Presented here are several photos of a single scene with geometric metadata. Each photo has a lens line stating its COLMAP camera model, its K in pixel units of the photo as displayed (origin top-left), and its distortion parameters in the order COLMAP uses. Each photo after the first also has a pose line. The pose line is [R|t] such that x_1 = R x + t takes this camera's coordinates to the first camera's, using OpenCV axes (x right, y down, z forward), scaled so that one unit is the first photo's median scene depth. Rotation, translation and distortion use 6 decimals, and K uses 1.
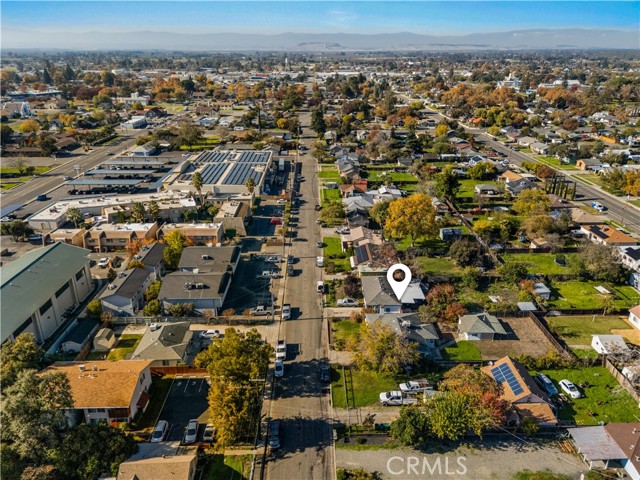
lens RADIAL K [[463.2, 0, 324.6], [0, 463.2, 242.2], [0, 0, 1]] dist [0.083805, -0.087674]
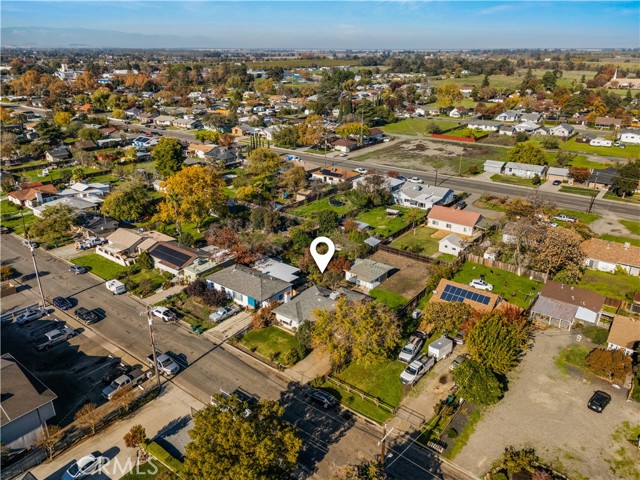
lens RADIAL K [[463.2, 0, 324.6], [0, 463.2, 242.2], [0, 0, 1]] dist [0.083805, -0.087674]
pose [[0.629696, -0.296122, 0.718189, -0.309766], [0.294973, 0.946401, 0.131591, -0.020076], [-0.718662, 0.128984, 0.683293, 0.355263]]
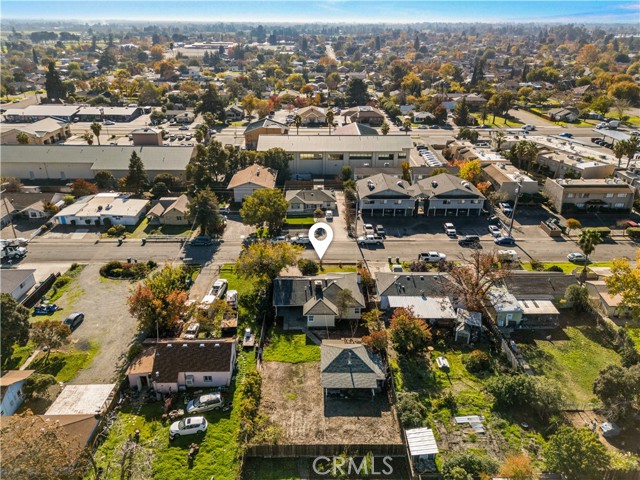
lens RADIAL K [[463.2, 0, 324.6], [0, 463.2, 242.2], [0, 0, 1]] dist [0.083805, -0.087674]
pose [[-0.044250, 0.427692, -0.902841, 0.709863], [-0.372907, 0.831335, 0.412095, -0.187966], [0.926813, 0.354911, 0.122703, 0.705824]]
